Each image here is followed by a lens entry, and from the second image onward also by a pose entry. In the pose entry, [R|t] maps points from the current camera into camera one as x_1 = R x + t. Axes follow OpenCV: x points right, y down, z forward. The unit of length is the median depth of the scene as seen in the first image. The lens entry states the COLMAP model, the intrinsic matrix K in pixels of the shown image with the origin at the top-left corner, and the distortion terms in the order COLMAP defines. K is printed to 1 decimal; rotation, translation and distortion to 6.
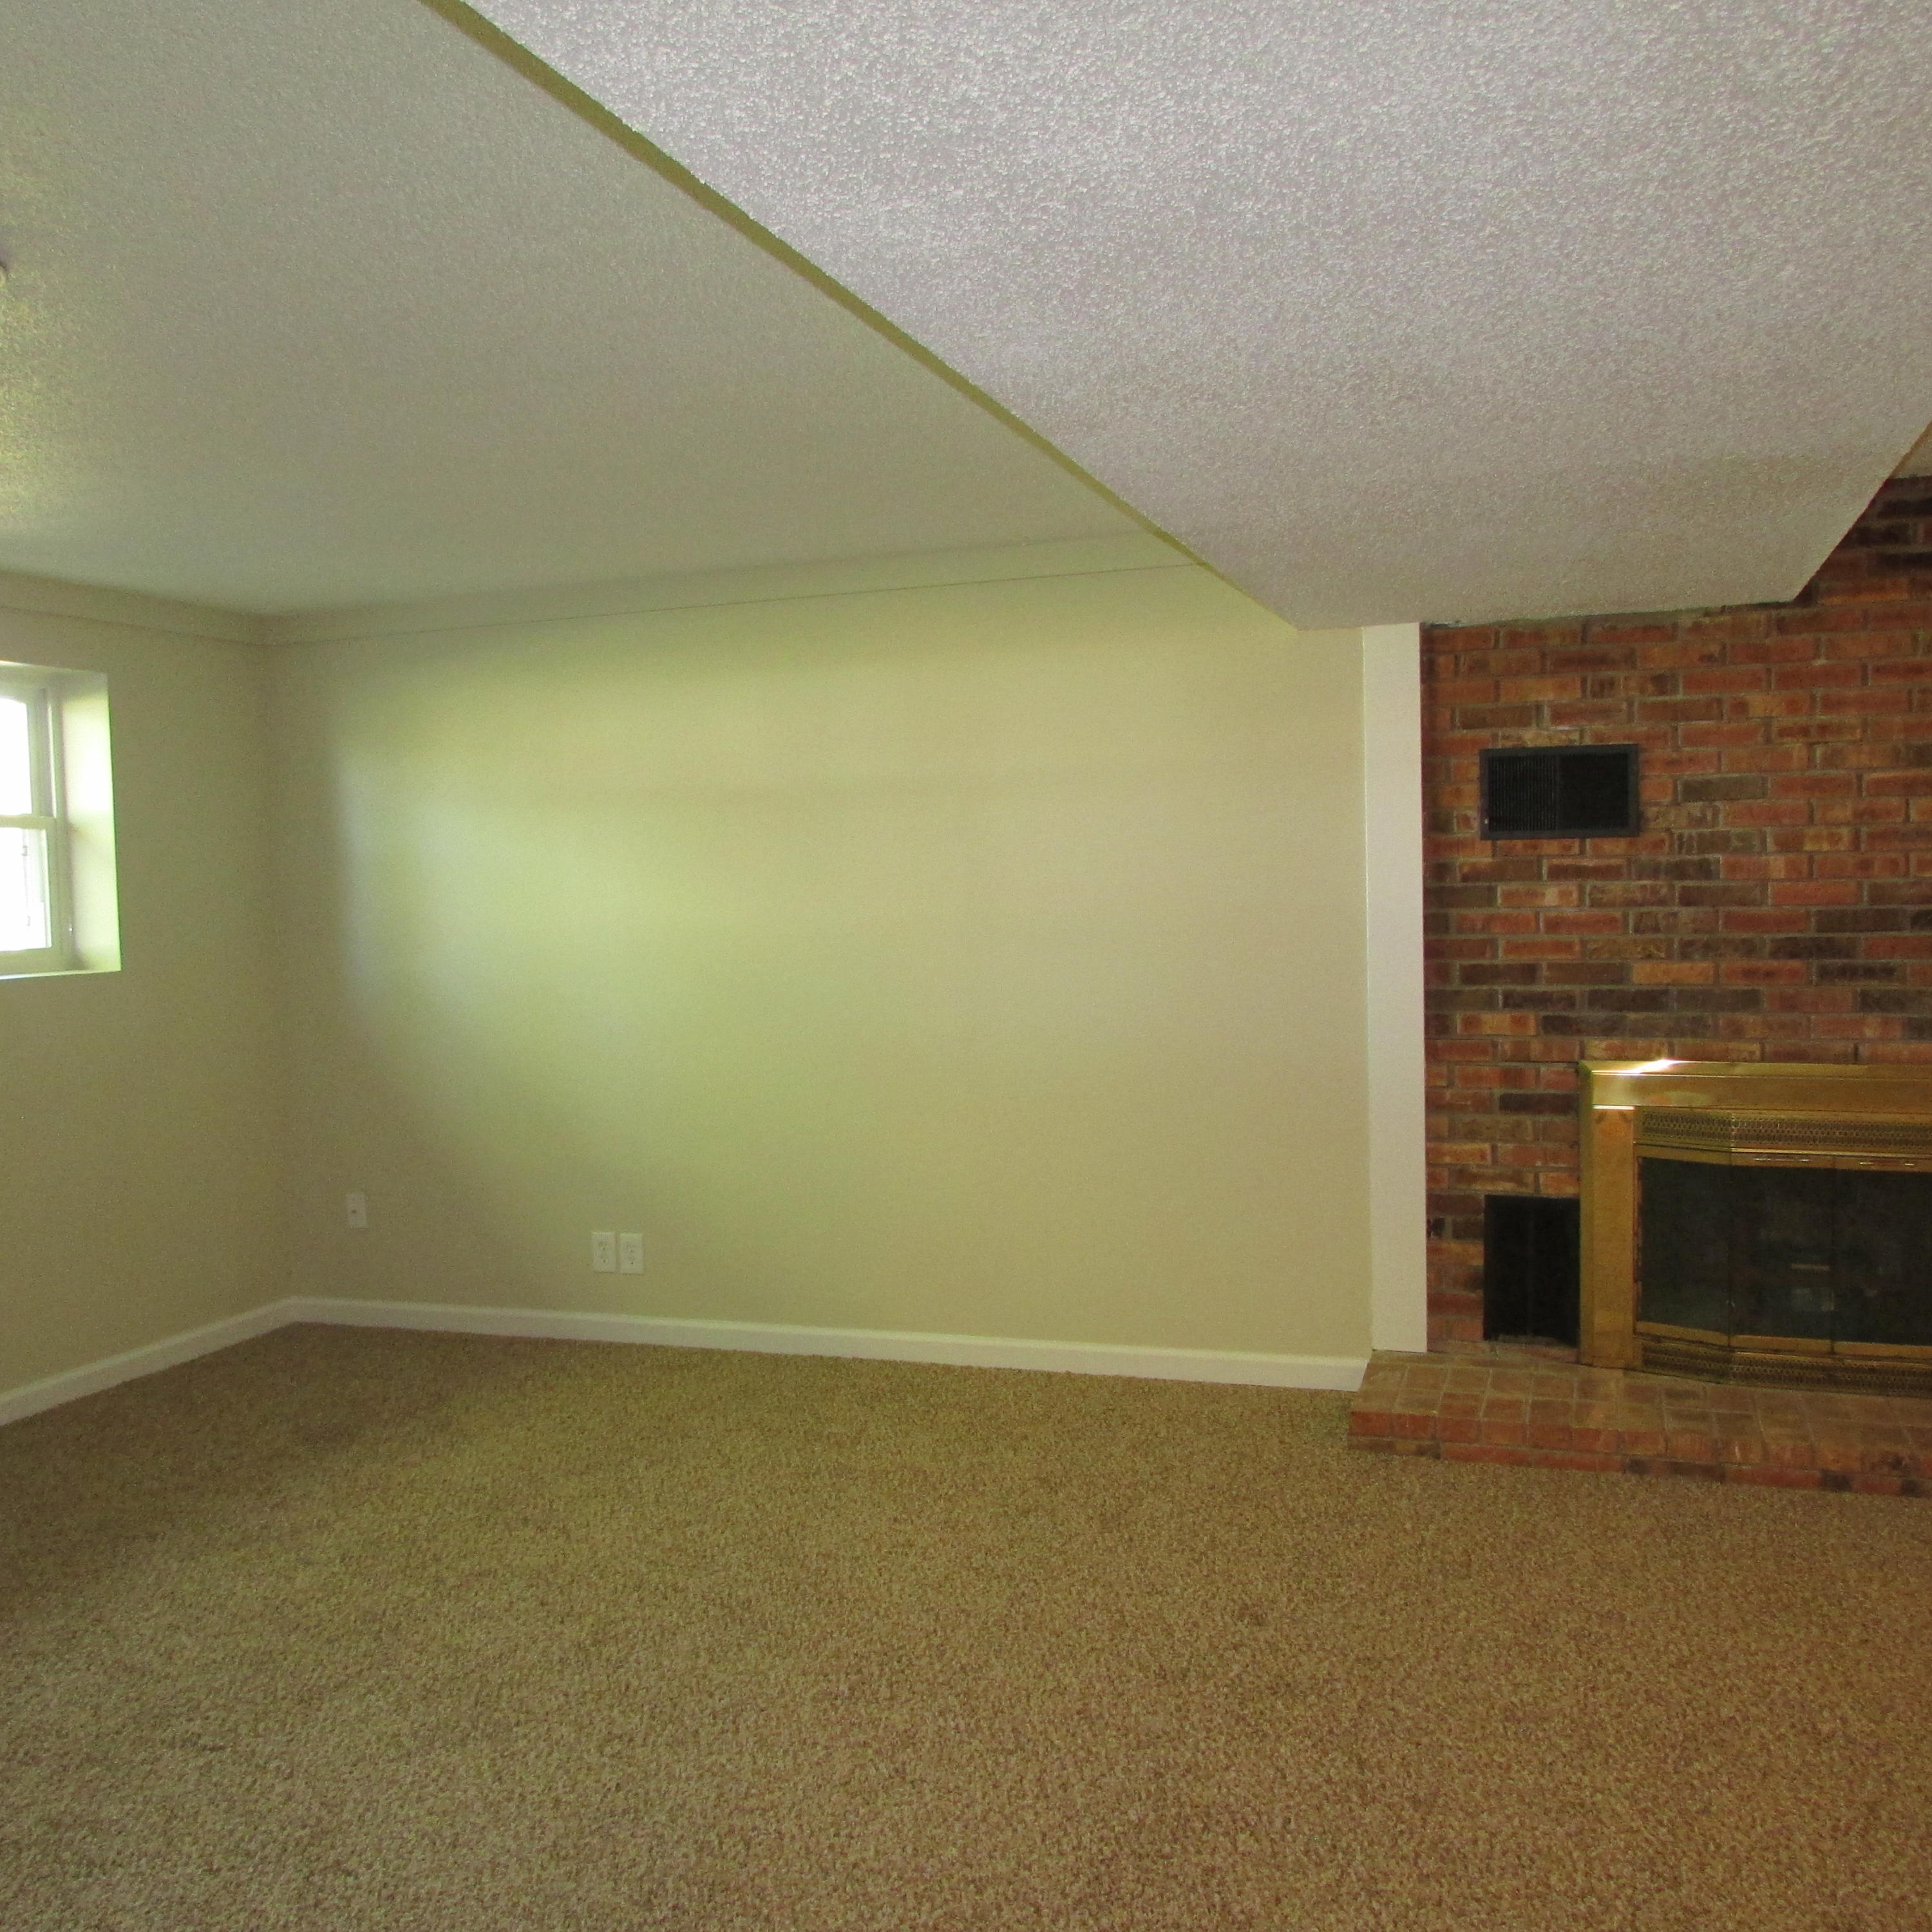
lens RADIAL K [[1839.9, 0, 980.4], [0, 1839.9, 960.5], [0, 0, 1]] dist [-0.017025, 0.000000]
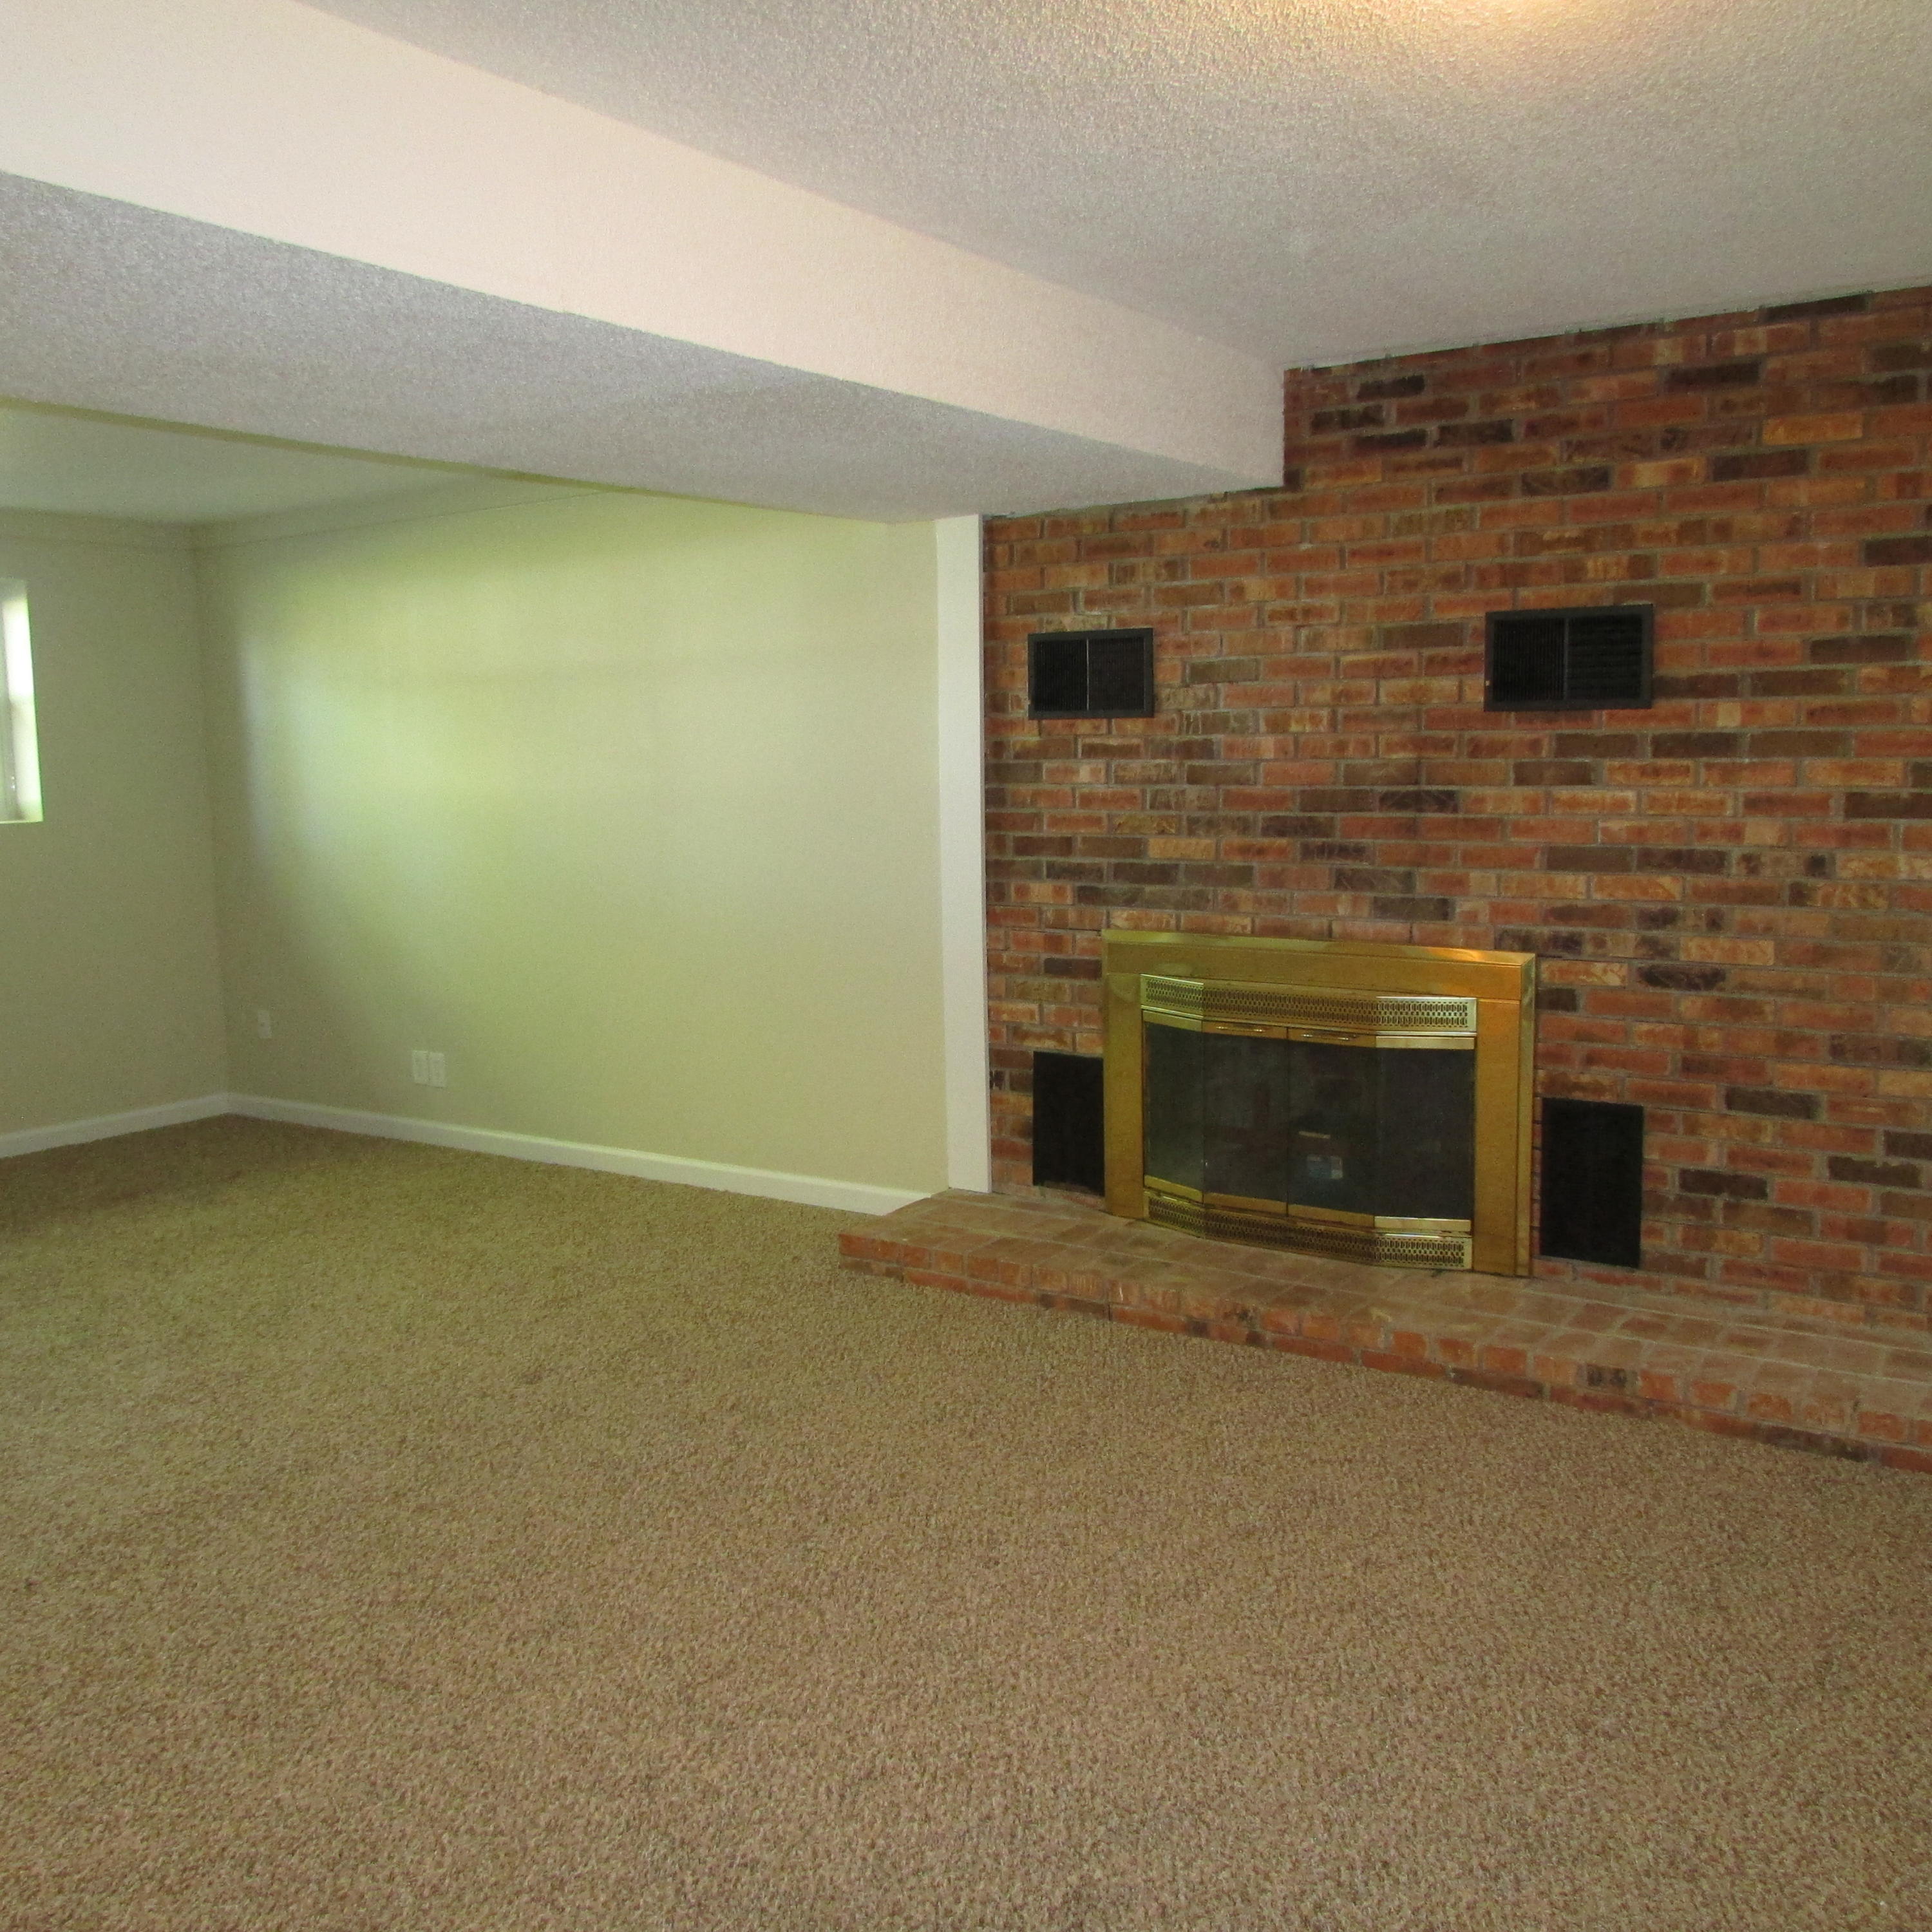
lens RADIAL K [[1839.9, 0, 954.8], [0, 1839.9, 951.6], [0, 0, 1]] dist [-0.017025, 0.000000]
pose [[0.965226, 0.034872, -0.259080, 0.527649], [-0.016185, 0.997133, 0.073914, -0.009939], [0.260915, -0.067151, 0.963024, -0.048843]]
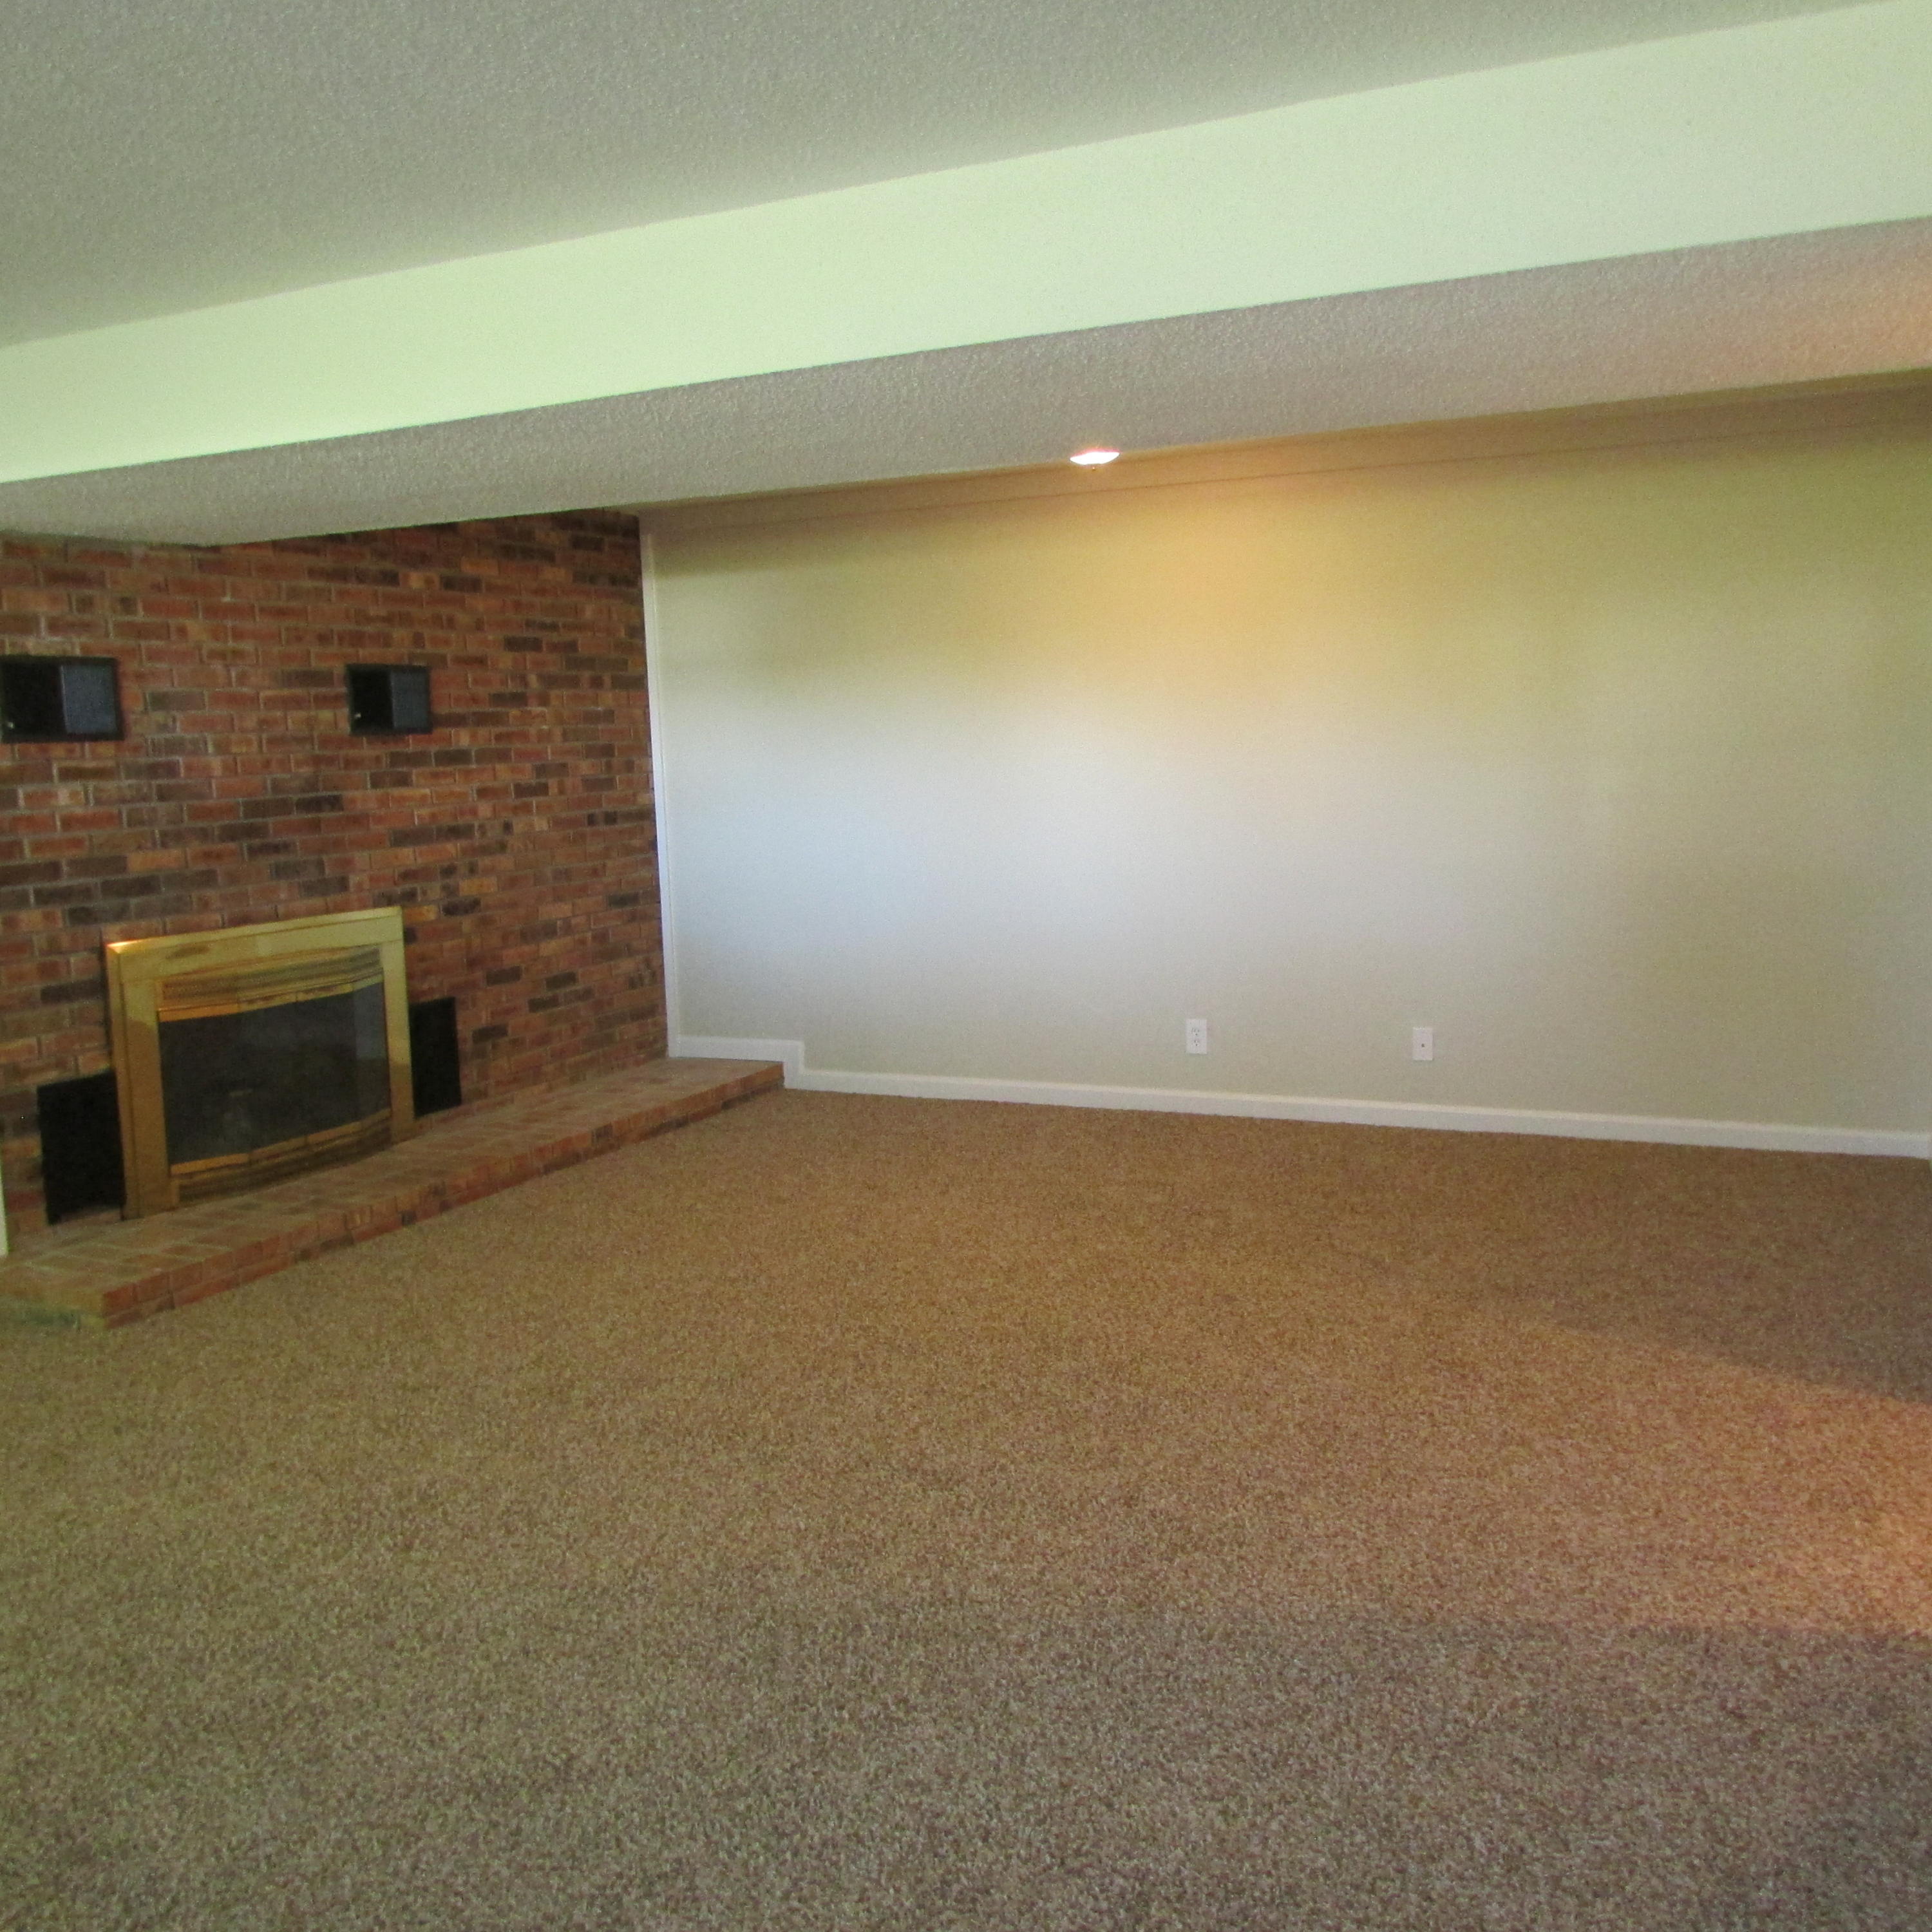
lens RADIAL K [[1839.9, 0, 976.8], [0, 1839.9, 951.7], [0, 0, 1]] dist [-0.017025, 0.000000]
pose [[0.115940, -0.104139, 0.987782, -0.704856], [0.078495, 0.992339, 0.095407, -0.005530], [-0.990150, 0.066474, 0.123227, 0.355168]]
